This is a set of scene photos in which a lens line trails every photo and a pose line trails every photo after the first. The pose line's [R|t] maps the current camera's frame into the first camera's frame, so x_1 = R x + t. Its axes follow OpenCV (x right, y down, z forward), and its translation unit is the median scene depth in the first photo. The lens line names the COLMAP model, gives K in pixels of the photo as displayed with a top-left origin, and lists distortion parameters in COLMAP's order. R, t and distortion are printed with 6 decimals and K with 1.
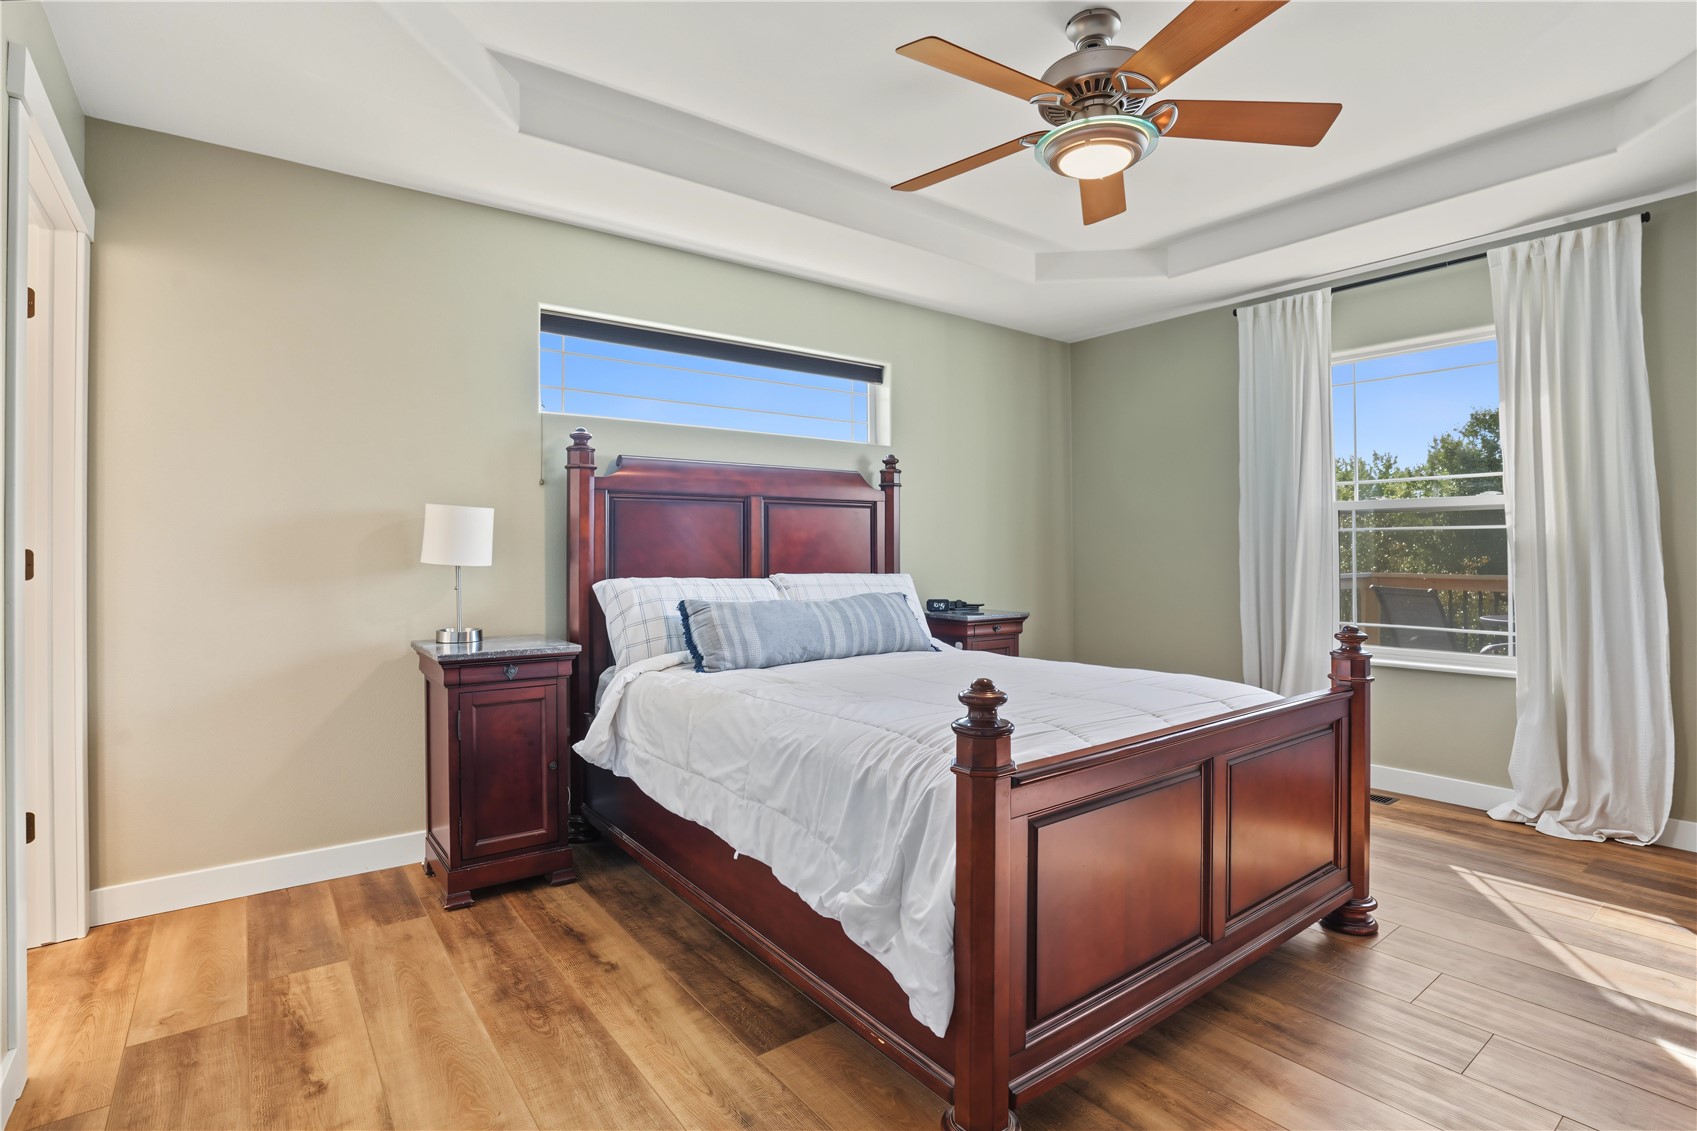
lens RADIAL K [[814.4, 0, 848.5], [0, 814.4, 565.5], [0, 0, 1]] dist [-0.037553, 0.000234]
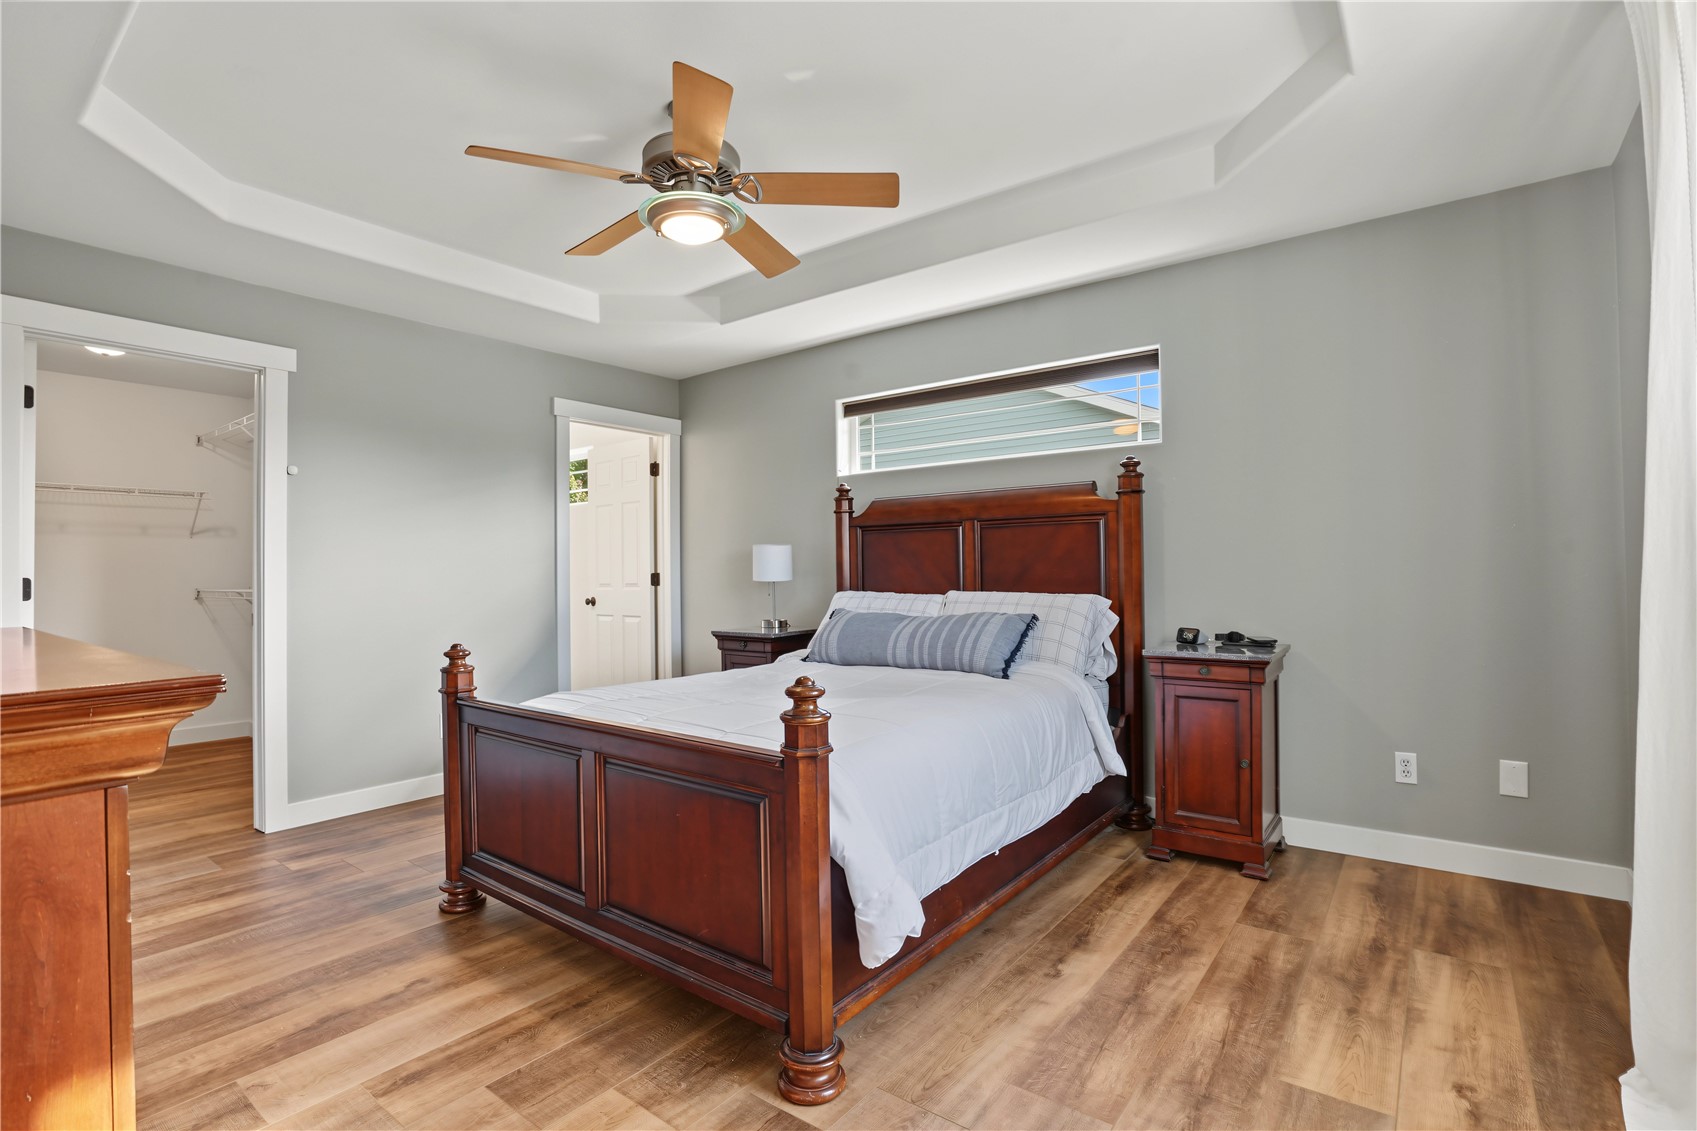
lens RADIAL K [[785.9, 0, 848.5], [0, 785.9, 565.5], [0, 0, 1]] dist [-0.035658, 0.000176]
pose [[0.268512, -0.010490, -0.963219, 0.964414], [-0.001396, 0.999935, -0.011279, -0.013668], [0.963275, 0.004373, 0.268480, 0.608660]]
